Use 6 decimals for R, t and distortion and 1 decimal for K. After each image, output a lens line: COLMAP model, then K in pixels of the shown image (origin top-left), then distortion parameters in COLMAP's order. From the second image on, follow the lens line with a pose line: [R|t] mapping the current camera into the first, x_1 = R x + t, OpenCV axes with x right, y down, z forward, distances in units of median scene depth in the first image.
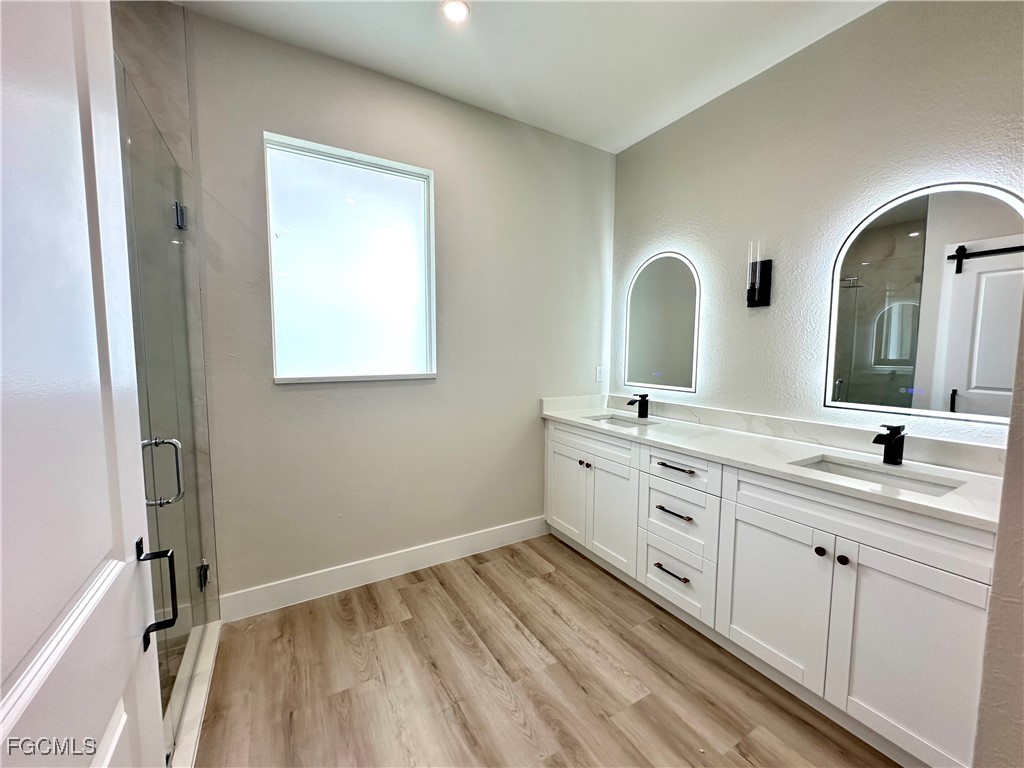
lens RADIAL K [[409.0, 0, 512.0], [0, 409.0, 384.0], [0, 0, 1]] dist [-0.002286, -0.000102]
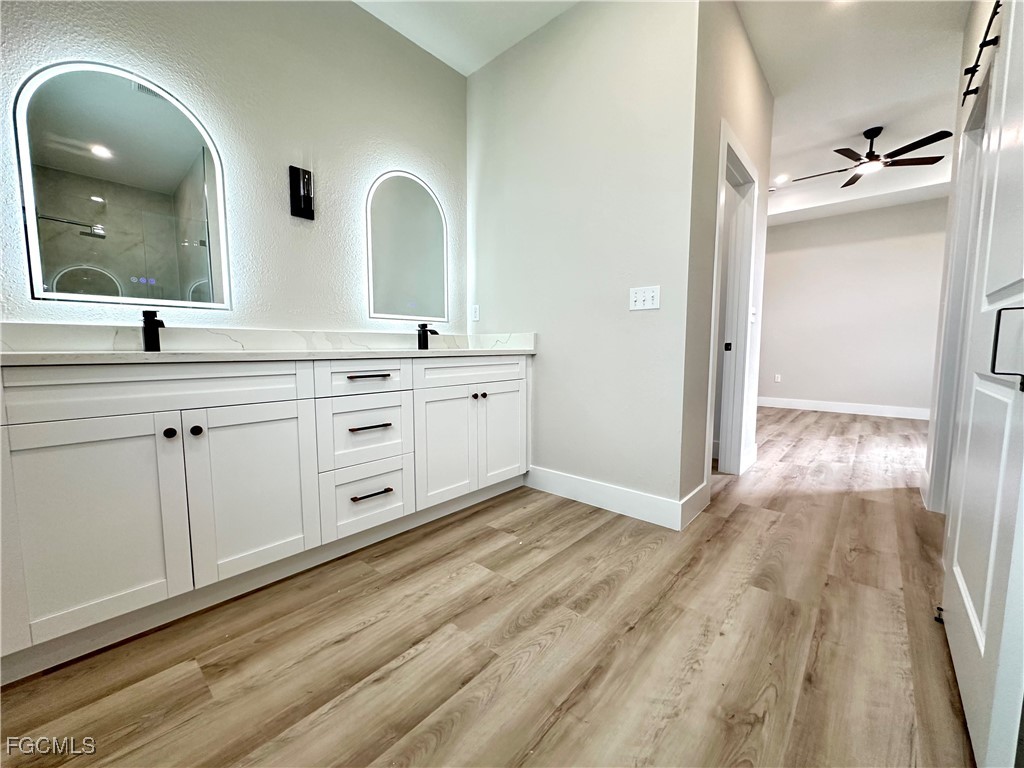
lens RADIAL K [[409.0, 0, 512.0], [0, 409.0, 384.0], [0, 0, 1]] dist [-0.002286, -0.000102]
pose [[-0.308393, -0.088825, 0.947103, -0.594892], [0.079578, 0.989732, 0.118735, 0.149120], [-0.947925, 0.111986, -0.298158, 1.039689]]
